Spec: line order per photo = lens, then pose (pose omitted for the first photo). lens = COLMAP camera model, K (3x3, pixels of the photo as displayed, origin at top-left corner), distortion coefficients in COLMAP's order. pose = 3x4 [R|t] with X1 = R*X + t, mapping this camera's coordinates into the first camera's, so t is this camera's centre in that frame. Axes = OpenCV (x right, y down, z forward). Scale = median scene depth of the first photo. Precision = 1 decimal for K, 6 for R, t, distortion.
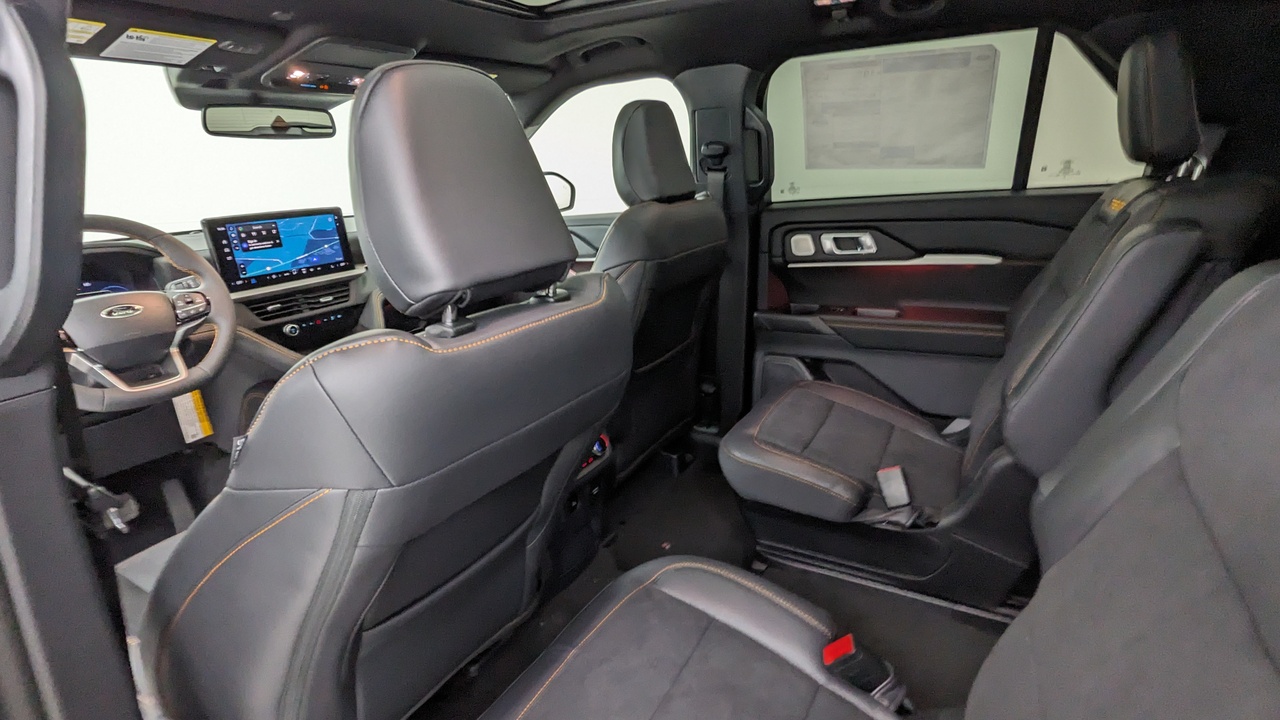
lens RADIAL K [[607.5, 0, 640.7], [0, 607.5, 354.7], [0, 0, 1]] dist [-0.005357, 0.003513]
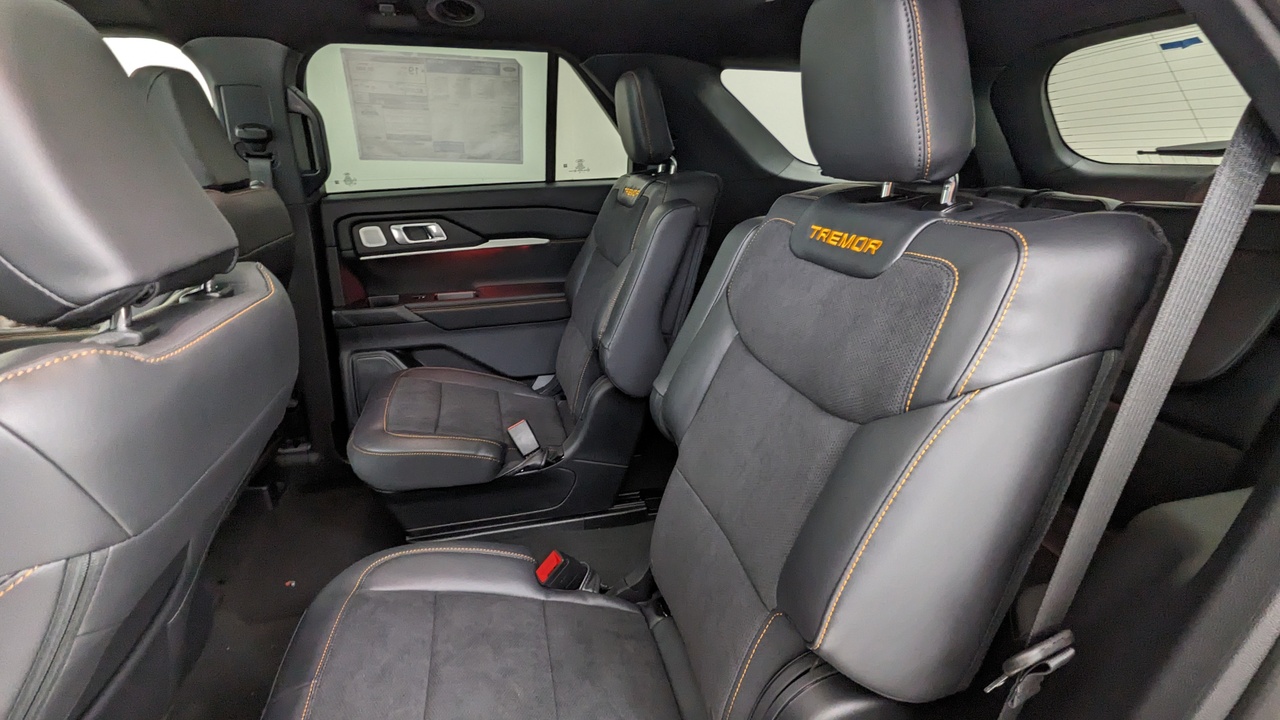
lens RADIAL K [[607.5, 0, 635.2], [0, 607.5, 353.2], [0, 0, 1]] dist [-0.005357, 0.003513]
pose [[0.727251, -0.172743, 0.664279, -0.130628], [0.171376, 0.982858, 0.067966, 0.014064], [-0.664633, 0.064414, 0.744389, -0.007332]]
